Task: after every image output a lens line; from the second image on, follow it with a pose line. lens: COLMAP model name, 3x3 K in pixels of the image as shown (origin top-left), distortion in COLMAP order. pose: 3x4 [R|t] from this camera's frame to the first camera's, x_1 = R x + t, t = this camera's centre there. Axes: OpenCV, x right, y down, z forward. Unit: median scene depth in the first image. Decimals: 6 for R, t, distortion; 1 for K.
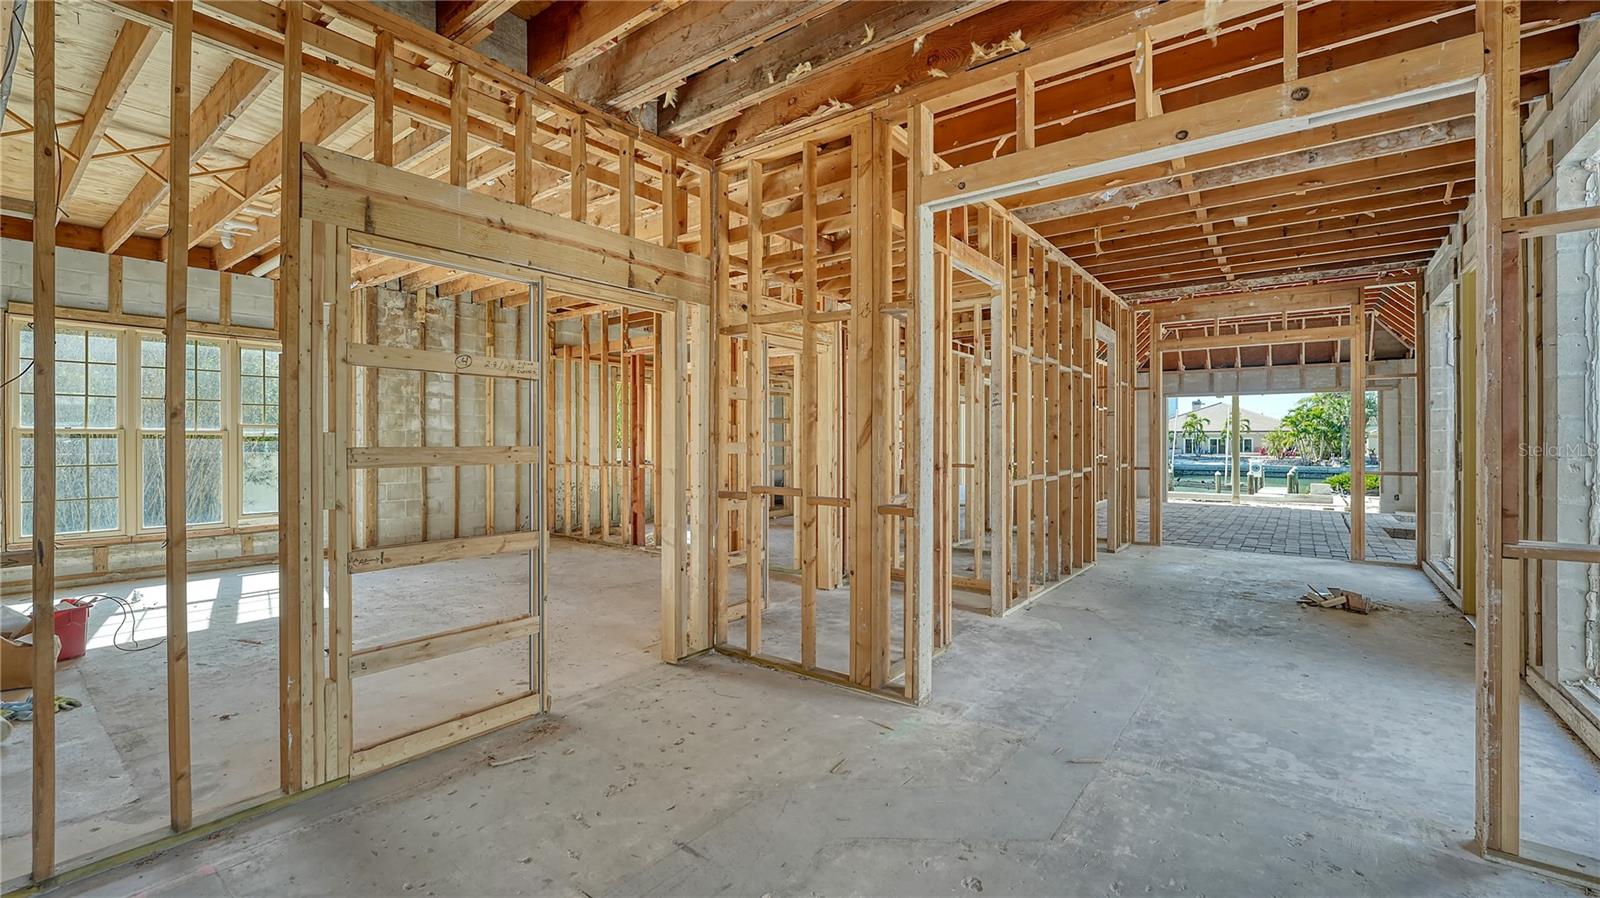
lens RADIAL K [[655.8, 0, 808.1], [0, 655.8, 449.7], [0, 0, 1]] dist [-0.000263, 0.000021]
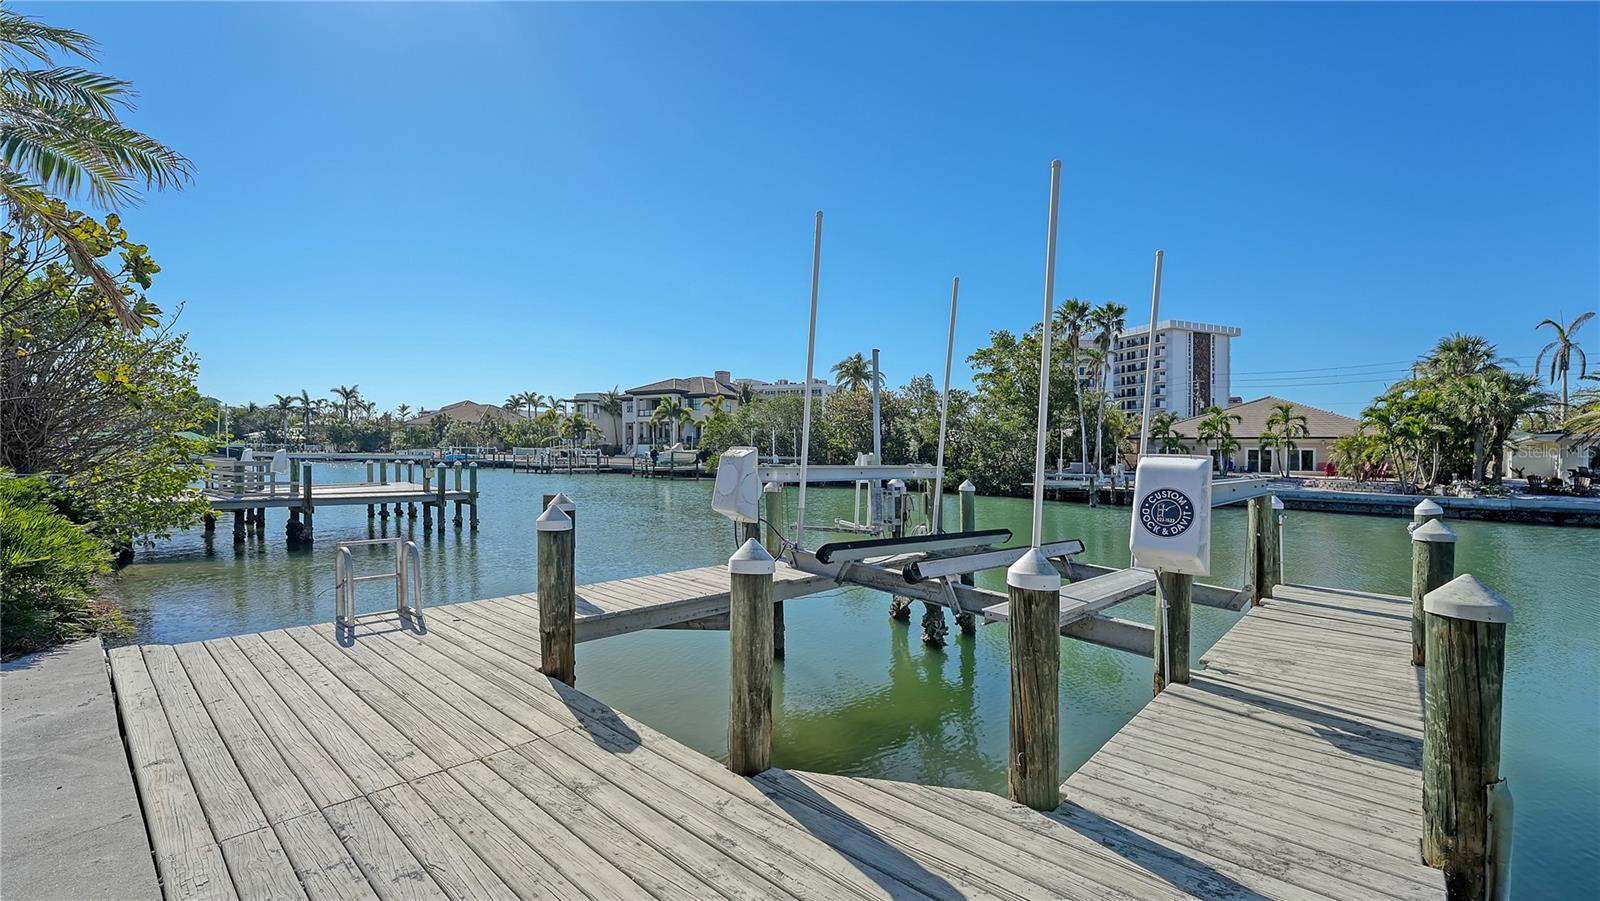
lens RADIAL K [[655.8, 0, 828.2], [0, 655.8, 458.1], [0, 0, 1]] dist [-0.000263, 0.000021]
pose [[0.998093, 0.013149, -0.060310, 0.291140], [-0.013687, 0.999870, -0.008521, 0.004675], [0.060190, 0.009330, 0.998143, 0.399993]]
